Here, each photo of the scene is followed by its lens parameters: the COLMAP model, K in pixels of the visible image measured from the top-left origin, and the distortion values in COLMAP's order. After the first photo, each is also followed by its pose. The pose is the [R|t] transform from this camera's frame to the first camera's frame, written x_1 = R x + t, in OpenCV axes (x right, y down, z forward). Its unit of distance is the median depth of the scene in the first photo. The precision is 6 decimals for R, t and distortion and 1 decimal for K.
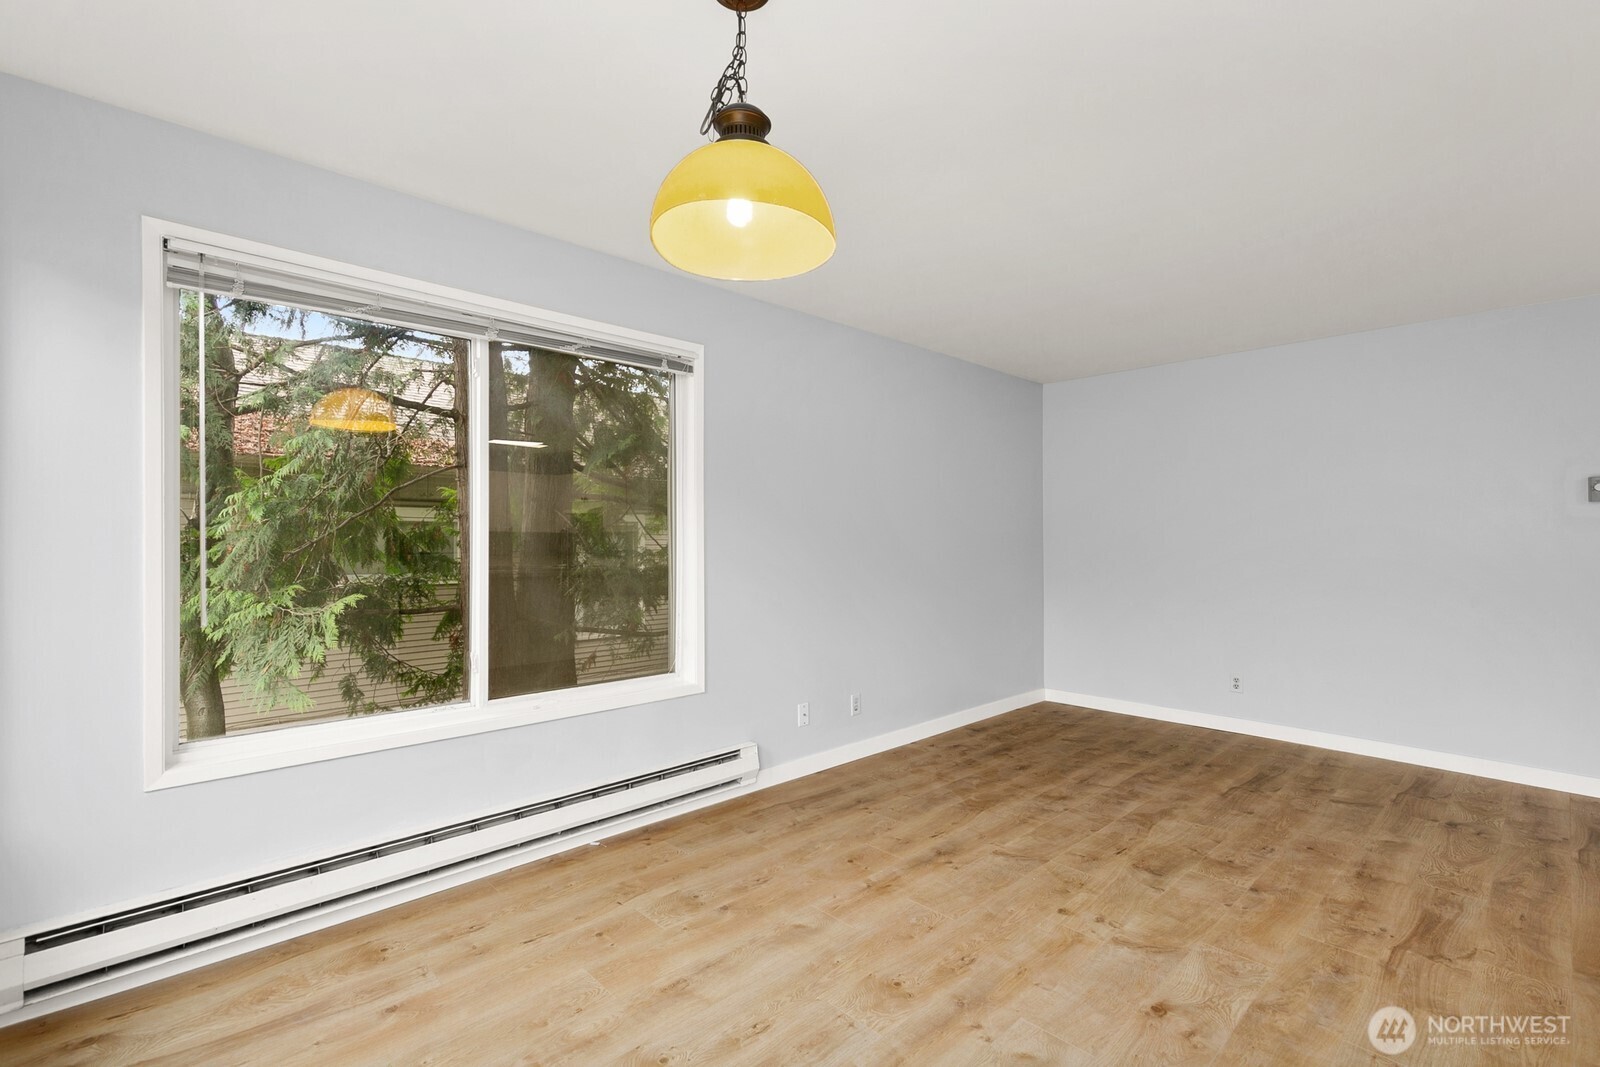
lens RADIAL K [[723.0, 0, 796.2], [0, 723.0, 536.1], [0, 0, 1]] dist [0.013018, -0.003146]
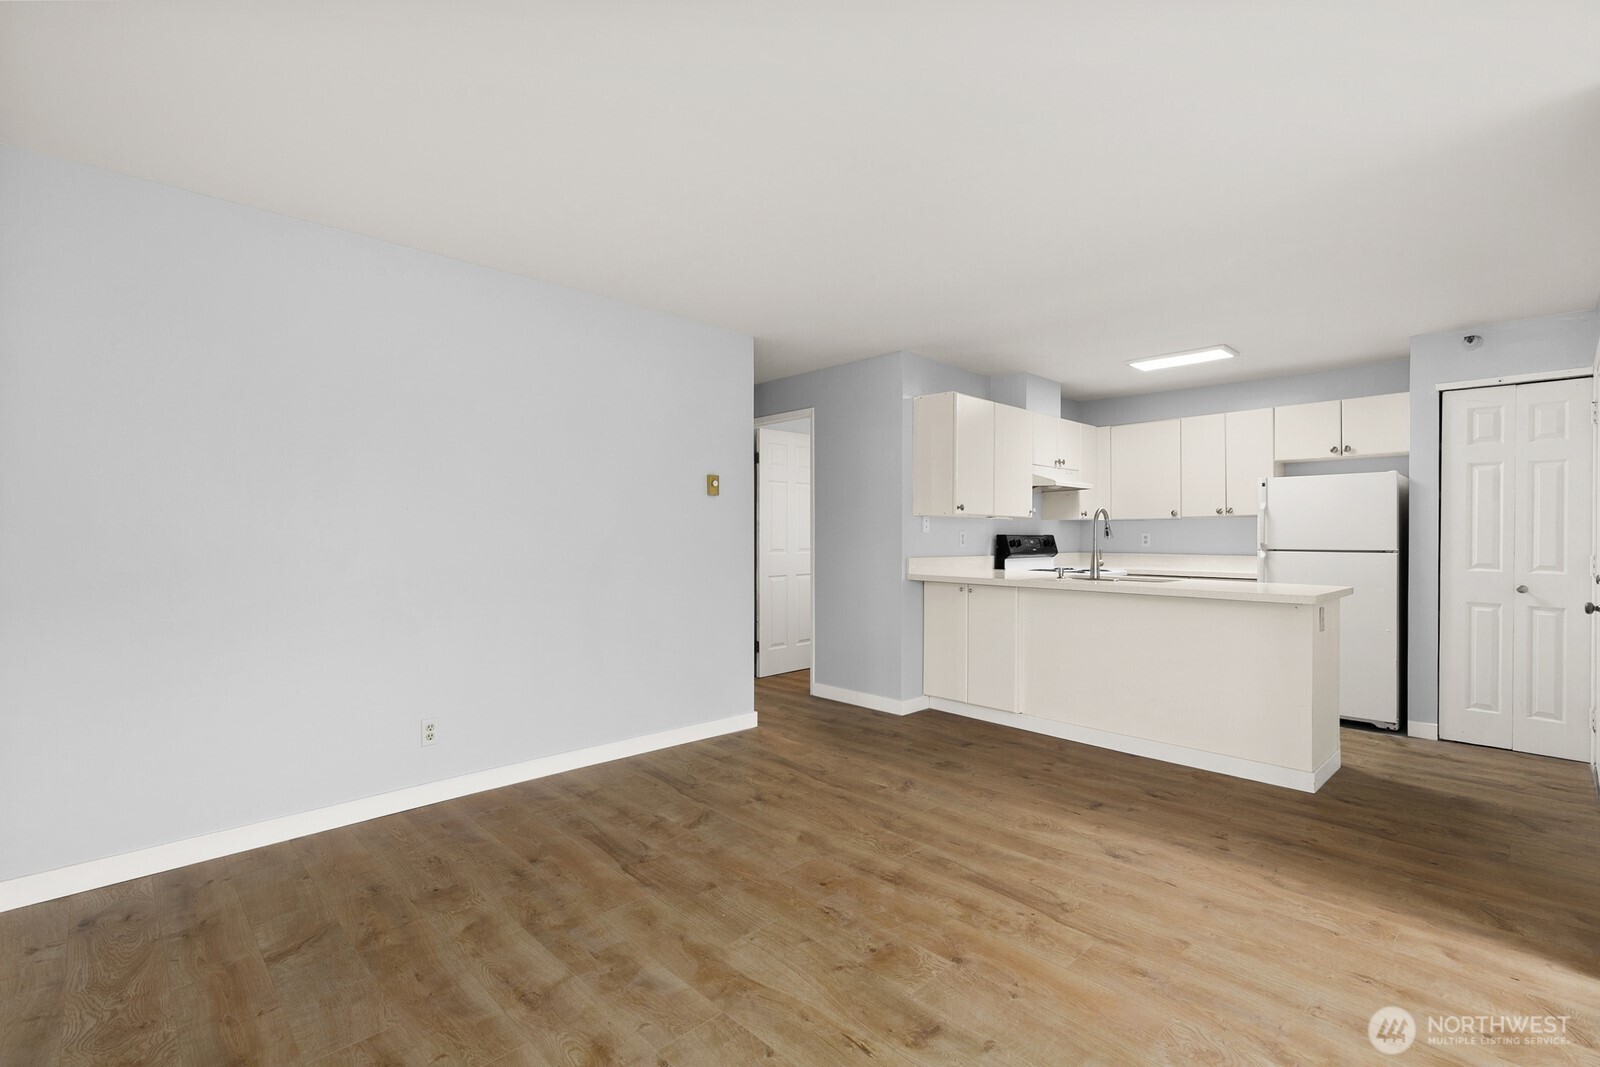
lens RADIAL K [[723.0, 0, 798.1], [0, 723.0, 538.6], [0, 0, 1]] dist [0.013018, -0.003146]
pose [[-0.011561, -0.004640, 0.999922, -0.114928], [-0.002377, 0.999987, 0.004613, 0.022361], [-0.999930, -0.002323, -0.011571, 0.913790]]
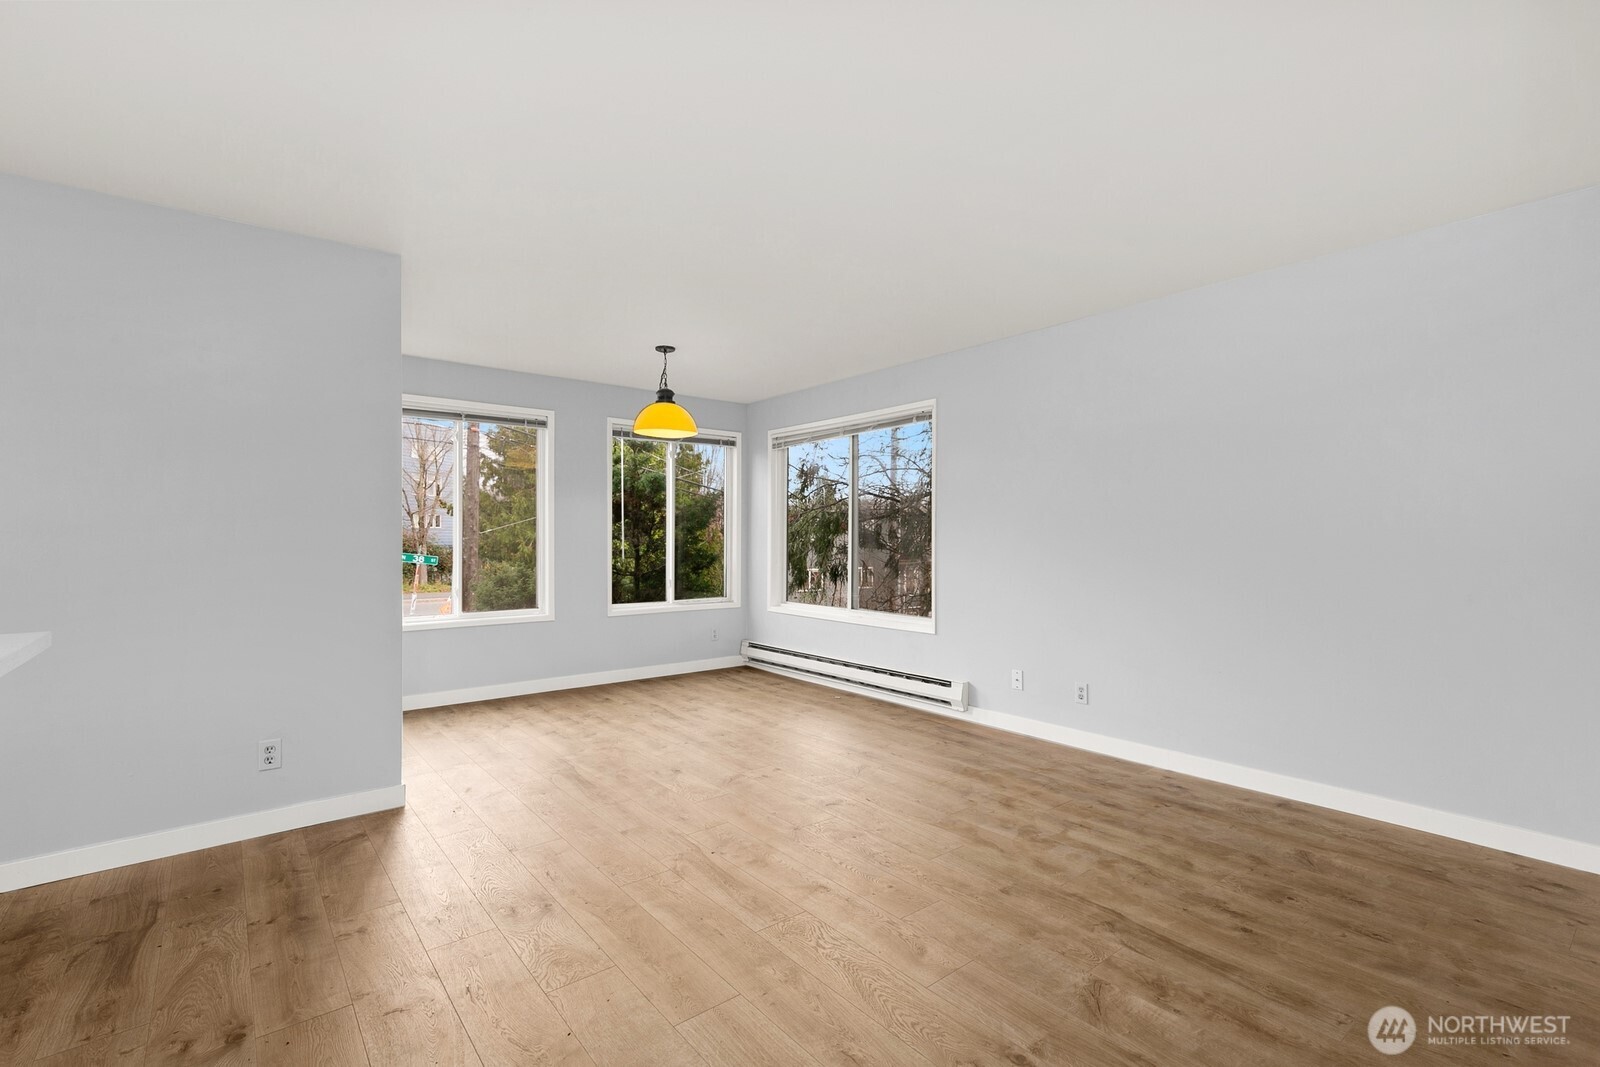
lens RADIAL K [[723.0, 0, 798.1], [0, 723.0, 538.7], [0, 0, 1]] dist [0.013018, -0.003146]
pose [[-0.080319, -0.003518, -0.996763, 1.354817], [-0.002259, 0.999992, -0.003347, 0.029986], [0.996767, 0.001983, -0.080327, 0.844090]]
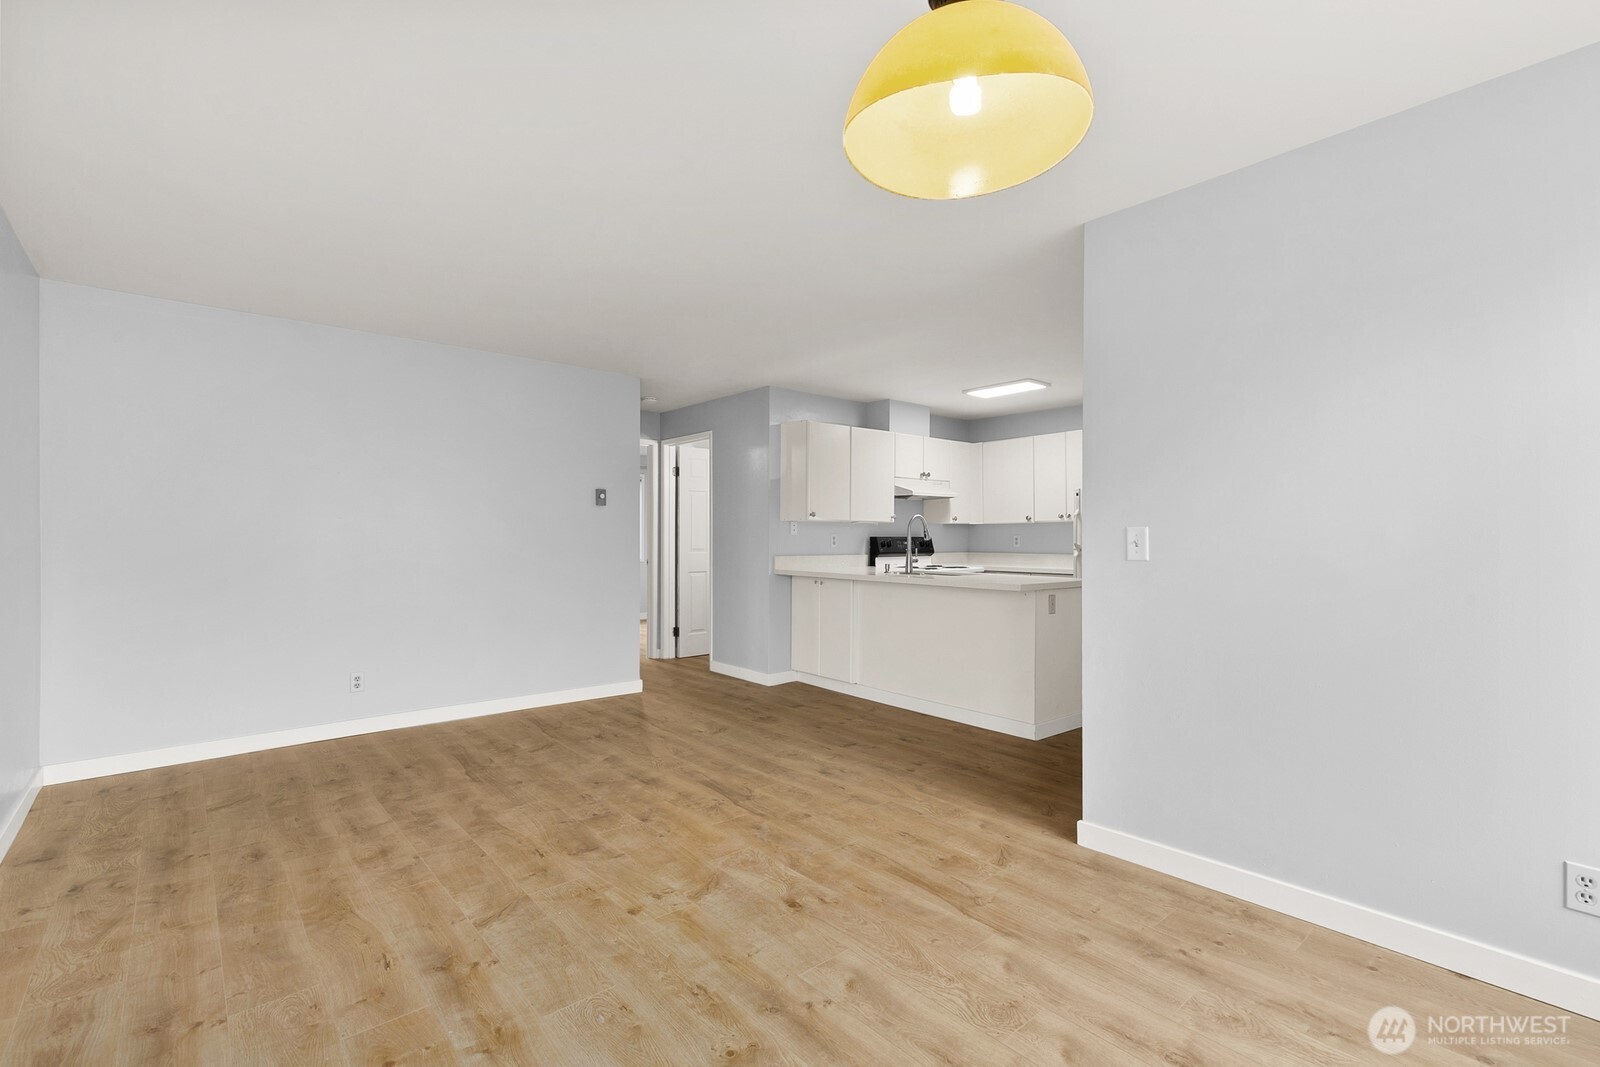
lens RADIAL K [[723.0, 0, 796.8], [0, 723.0, 530.7], [0, 0, 1]] dist [0.013018, -0.003146]
pose [[0.051269, 0.008198, 0.998651, -0.413628], [-0.002352, 0.999965, -0.008088, 0.020192], [-0.998682, -0.001934, 0.051286, 0.537031]]
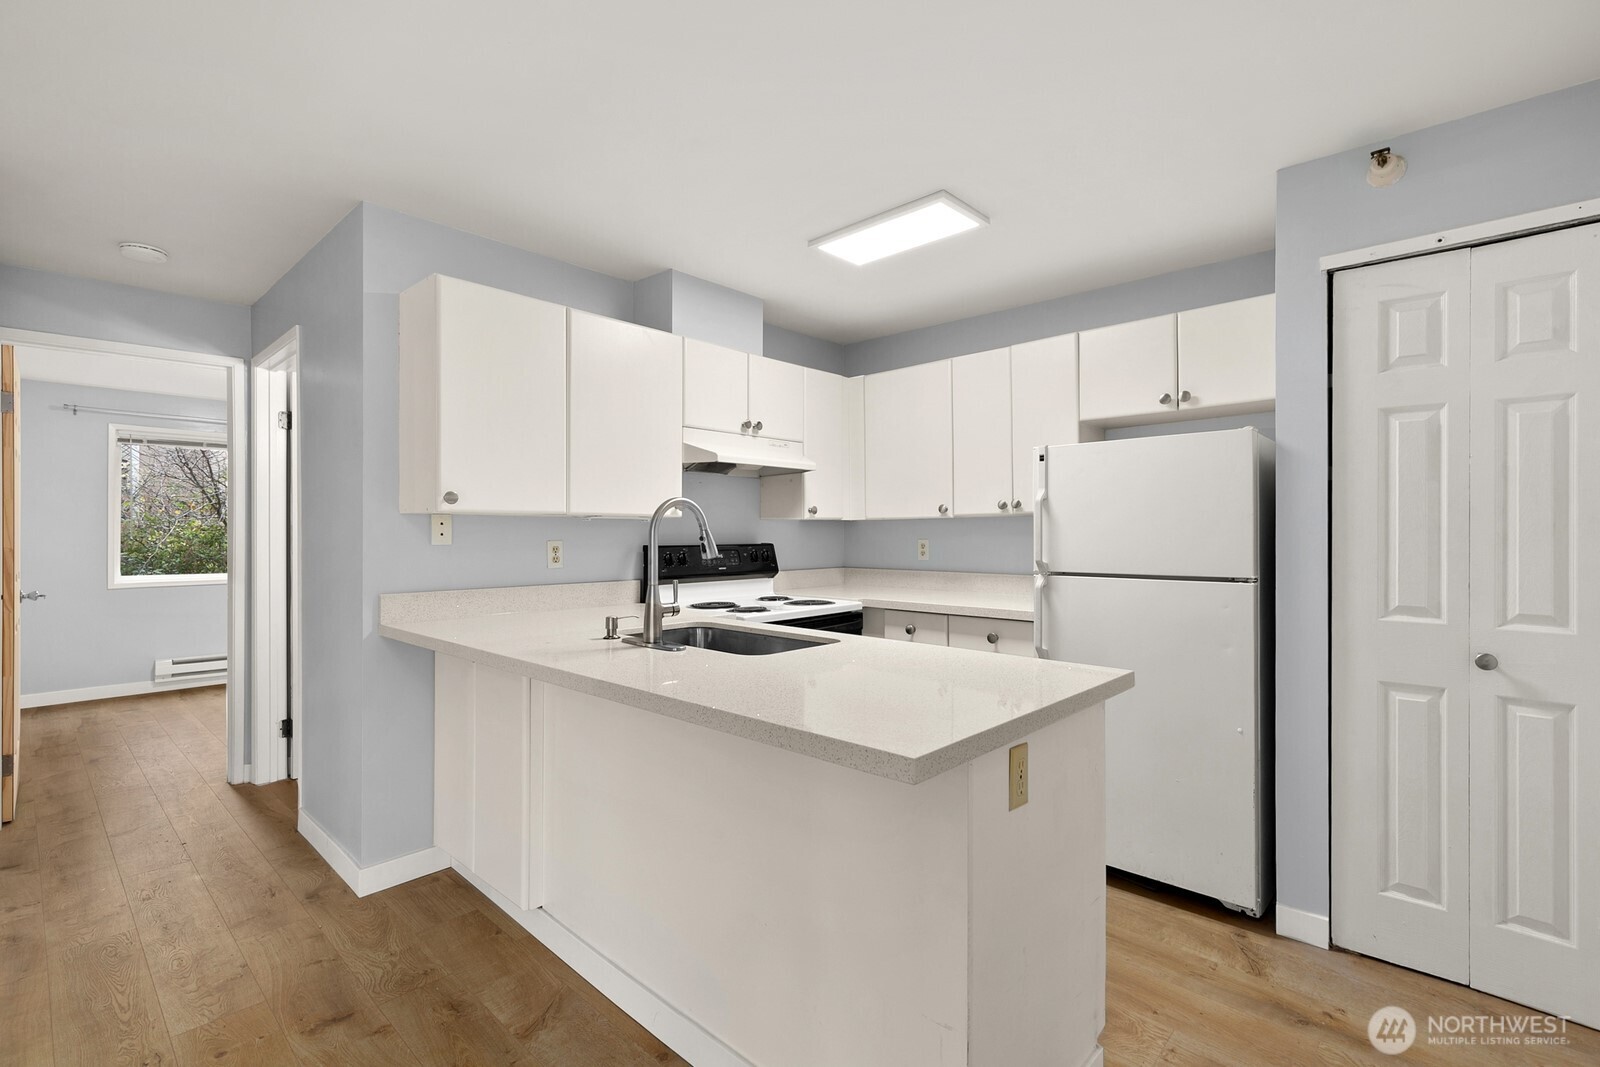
lens RADIAL K [[723.0, 0, 800.5], [0, 723.0, 532.9], [0, 0, 1]] dist [0.013018, -0.003146]
pose [[-0.065896, -0.000044, 0.997827, 0.529727], [0.001758, 0.999998, 0.000160, 0.003259], [-0.997825, 0.001764, -0.065895, 0.290407]]
